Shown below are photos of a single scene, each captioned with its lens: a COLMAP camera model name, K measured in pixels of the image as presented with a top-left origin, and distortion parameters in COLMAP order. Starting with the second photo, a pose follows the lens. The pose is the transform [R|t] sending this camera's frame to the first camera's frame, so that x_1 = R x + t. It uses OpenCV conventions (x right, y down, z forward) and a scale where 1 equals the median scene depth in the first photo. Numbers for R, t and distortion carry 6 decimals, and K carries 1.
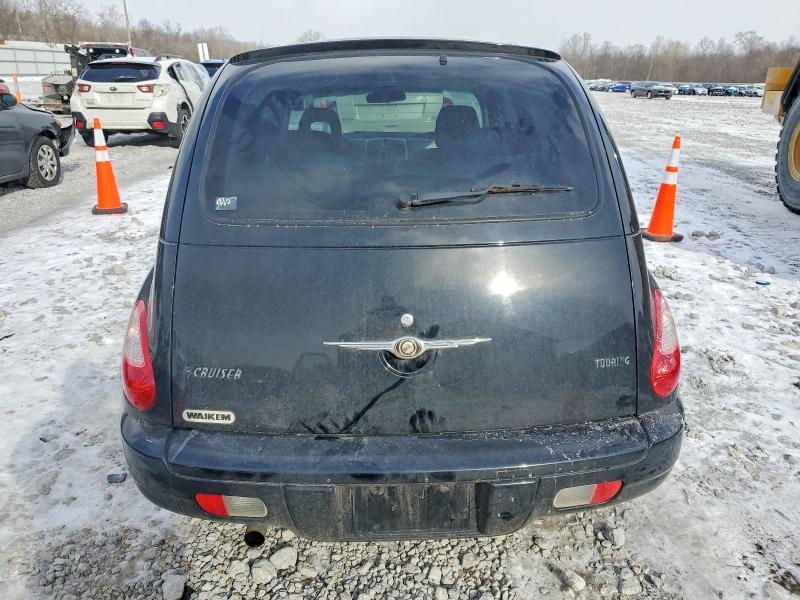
lens RADIAL K [[589.2, 0, 415.3], [0, 589.2, 298.9], [0, 0, 1]] dist [0.065151, -0.063777]
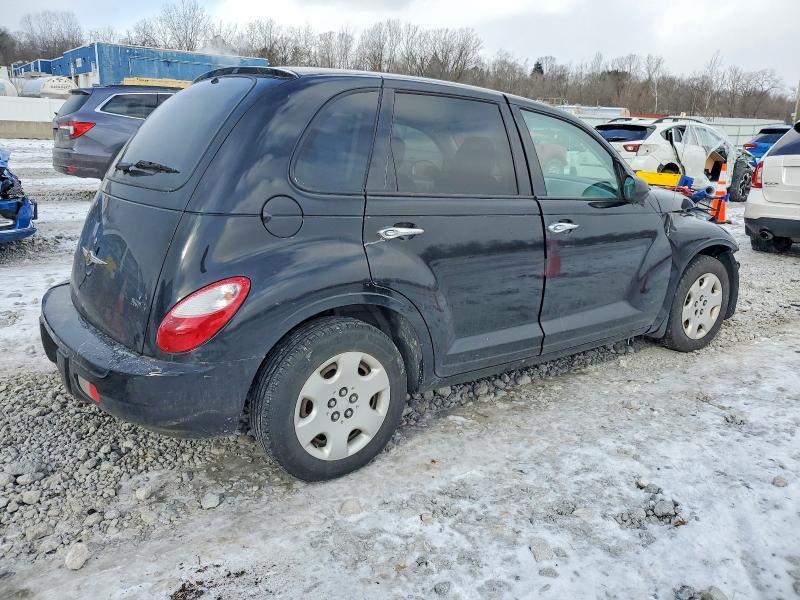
lens RADIAL K [[589.2, 0, 415.3], [0, 589.2, 298.9], [0, 0, 1]] dist [0.065151, -0.063777]
pose [[0.598438, 0.239270, -0.764606, 0.900800], [-0.317431, 0.947070, 0.047924, -0.088228], [0.735602, 0.214030, 0.642714, 0.332985]]
